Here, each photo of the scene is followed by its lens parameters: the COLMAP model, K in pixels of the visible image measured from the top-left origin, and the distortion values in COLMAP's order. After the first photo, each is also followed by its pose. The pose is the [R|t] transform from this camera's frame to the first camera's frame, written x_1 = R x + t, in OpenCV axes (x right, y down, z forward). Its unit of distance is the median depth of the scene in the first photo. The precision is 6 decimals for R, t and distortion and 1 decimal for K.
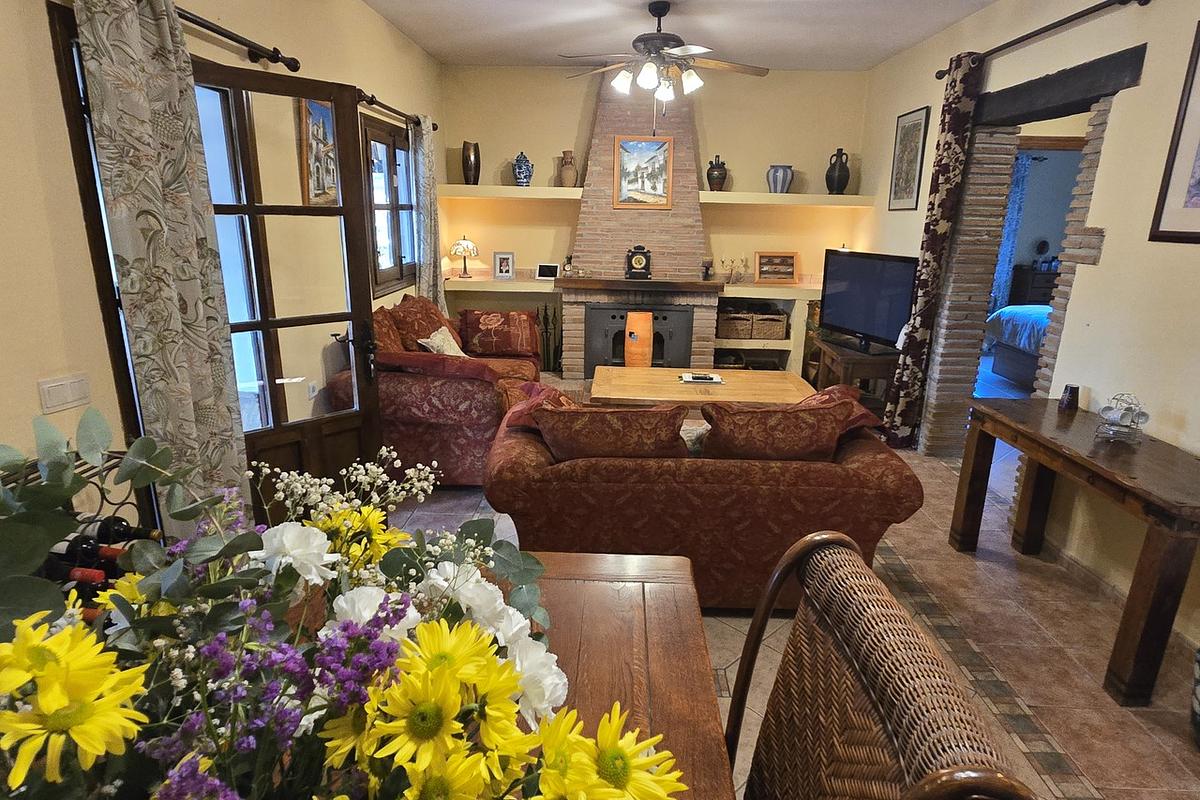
lens RADIAL K [[667.9, 0, 605.7], [0, 667.9, 394.9], [0, 0, 1]] dist [0.002402, -0.005924]
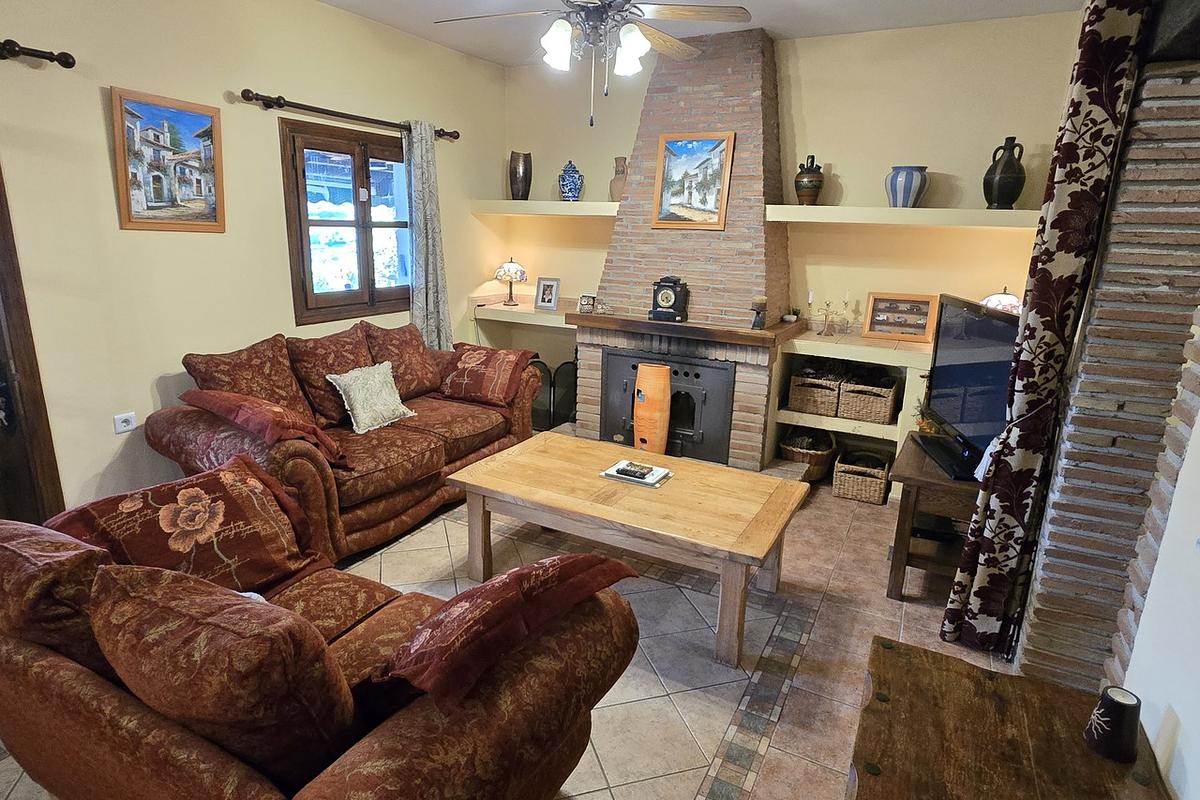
lens RADIAL K [[667.9, 0, 594.0], [0, 667.9, 394.7], [0, 0, 1]] dist [0.002402, -0.005924]
pose [[0.891642, 0.116570, -0.437476, 0.385473], [-0.130684, 0.991422, -0.002178, -0.094782], [0.433469, 0.059113, 0.899227, 0.350716]]
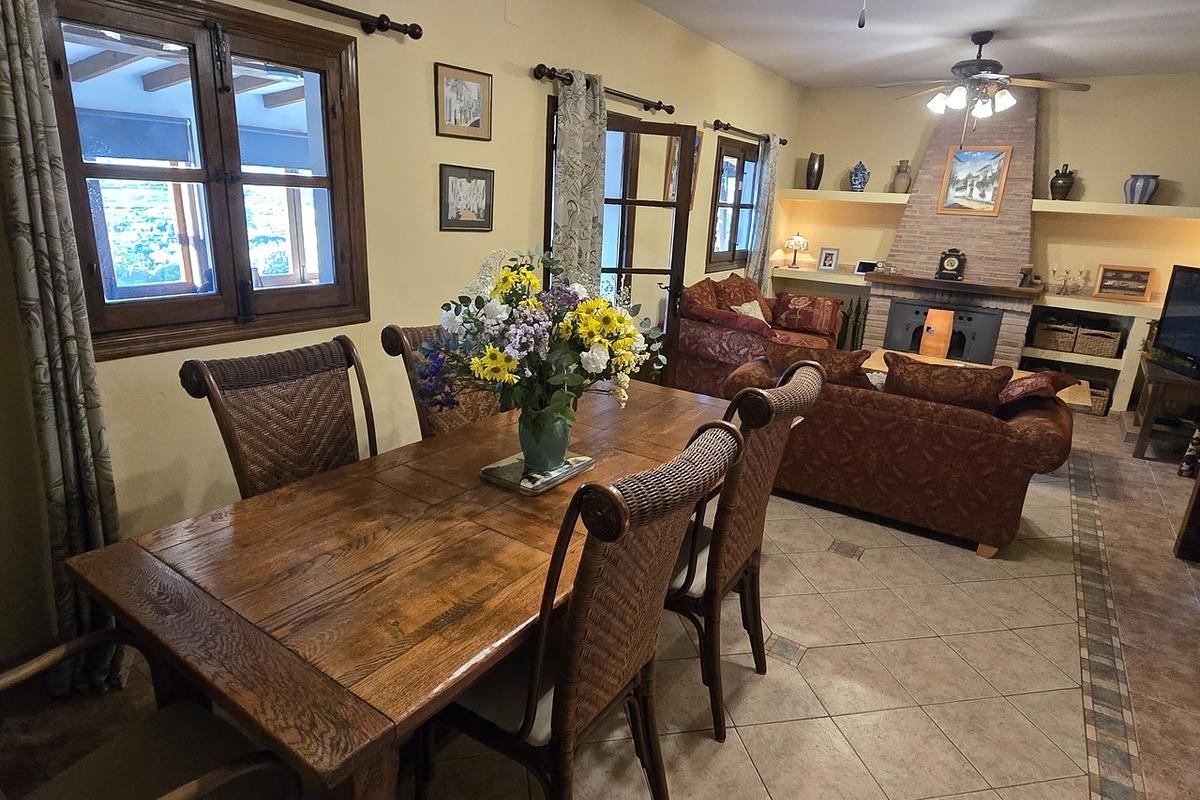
lens RADIAL K [[667.9, 0, 596.5], [0, 667.9, 394.7], [0, 0, 1]] dist [0.002402, -0.005924]
pose [[0.841908, 0.173882, -0.510838, 0.186550], [-0.176392, 0.983336, 0.044004, 0.073223], [0.509977, 0.053060, 0.858550, -0.240763]]
